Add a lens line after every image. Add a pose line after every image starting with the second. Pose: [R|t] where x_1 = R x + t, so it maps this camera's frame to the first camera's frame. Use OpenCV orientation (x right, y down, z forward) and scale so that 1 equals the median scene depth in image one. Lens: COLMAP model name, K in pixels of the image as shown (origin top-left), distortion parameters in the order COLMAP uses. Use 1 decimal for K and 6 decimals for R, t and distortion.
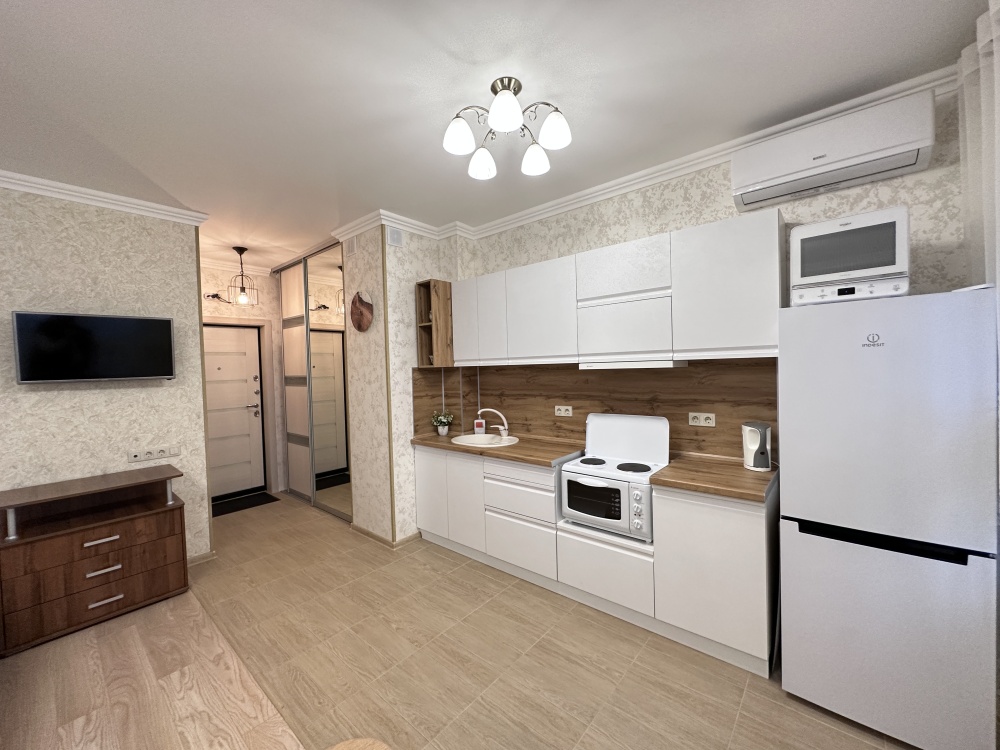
lens RADIAL K [[399.4, 0, 500.5], [0, 399.4, 372.7], [0, 0, 1]] dist [0.001118, 0.000515]
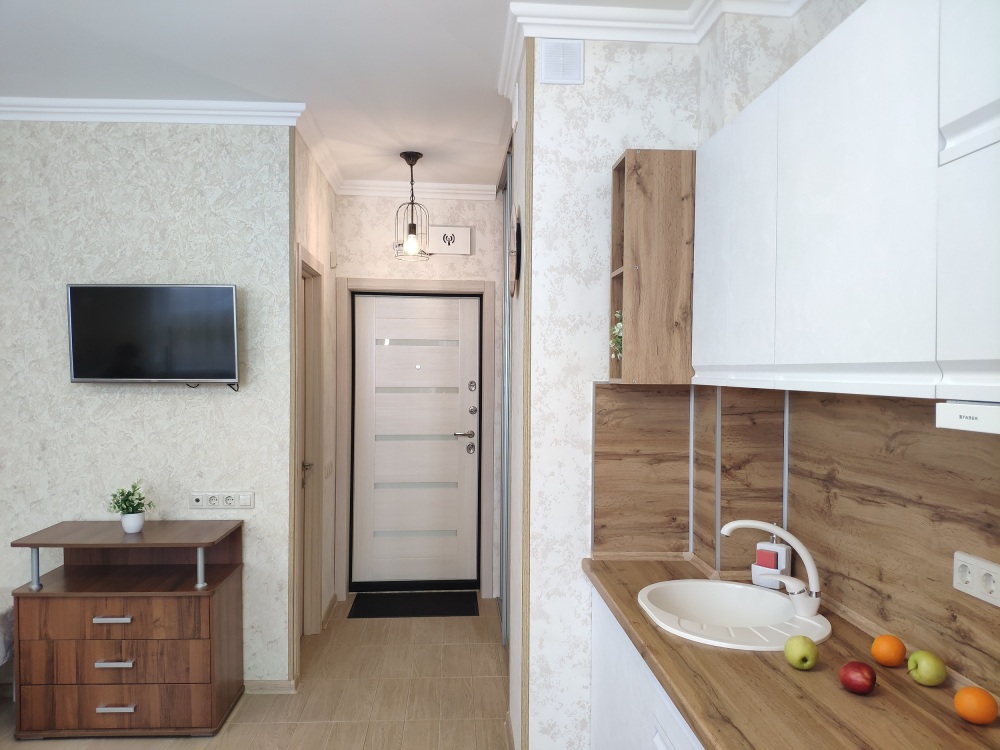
lens RADIAL K [[772.3, 0, 503.2], [0, 772.3, 380.4], [0, 0, 1]] dist [0.052536, -0.091027]
pose [[0.696477, 0.044818, -0.716178, 0.314554], [-0.040295, 0.998916, 0.023325, -0.032880], [0.716447, 0.012613, 0.697528, 0.454155]]
